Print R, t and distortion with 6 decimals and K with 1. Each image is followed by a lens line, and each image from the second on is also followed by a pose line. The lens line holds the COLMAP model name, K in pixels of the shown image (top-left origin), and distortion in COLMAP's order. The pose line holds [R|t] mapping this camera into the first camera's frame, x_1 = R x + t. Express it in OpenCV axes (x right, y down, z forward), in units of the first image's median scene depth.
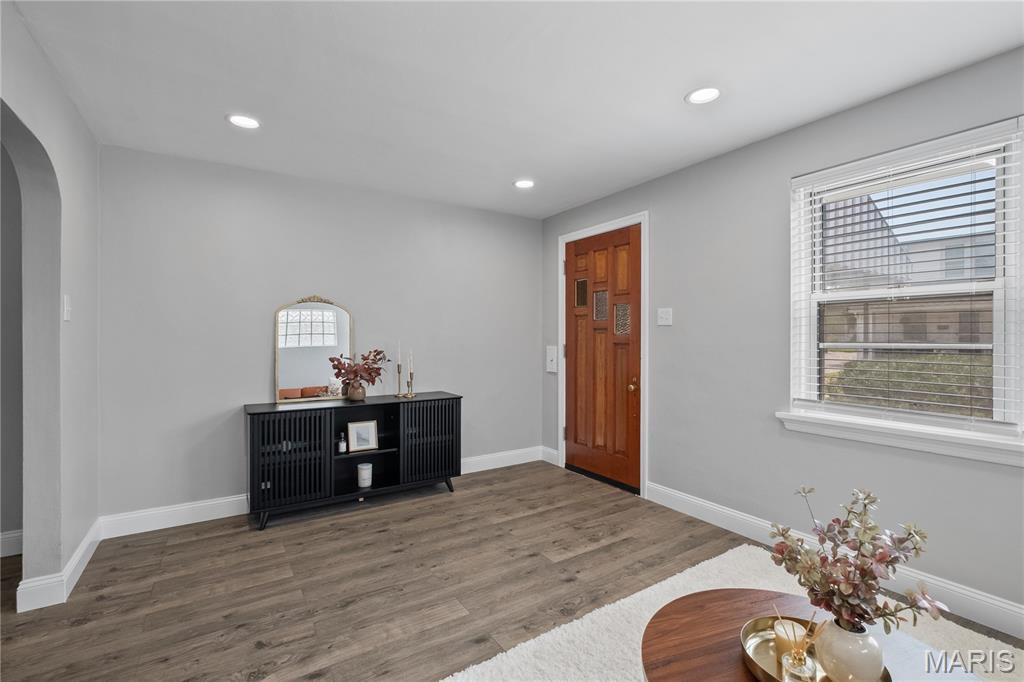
lens RADIAL K [[450.6, 0, 507.8], [0, 450.6, 343.9], [0, 0, 1]] dist [-0.001956, -0.000999]
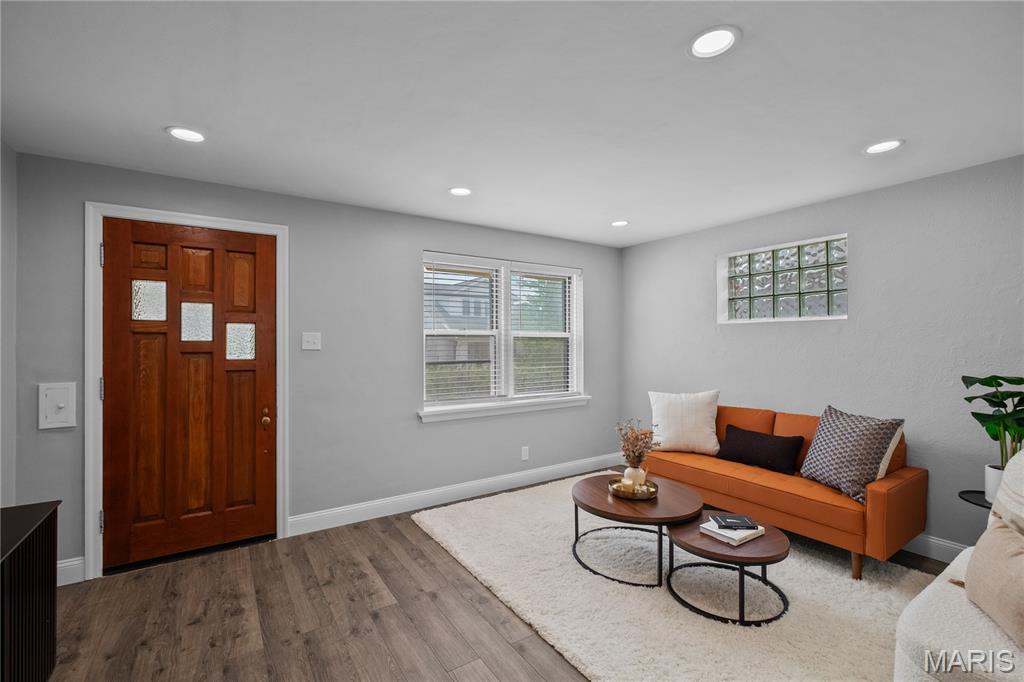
lens RADIAL K [[450.6, 0, 505.2], [0, 450.6, 338.7], [0, 0, 1]] dist [-0.001956, -0.000999]
pose [[-0.003543, 0.009358, 0.999950, -0.659173], [0.019169, 0.999773, -0.009289, -0.047472], [-0.999810, 0.019135, -0.003722, 0.585845]]
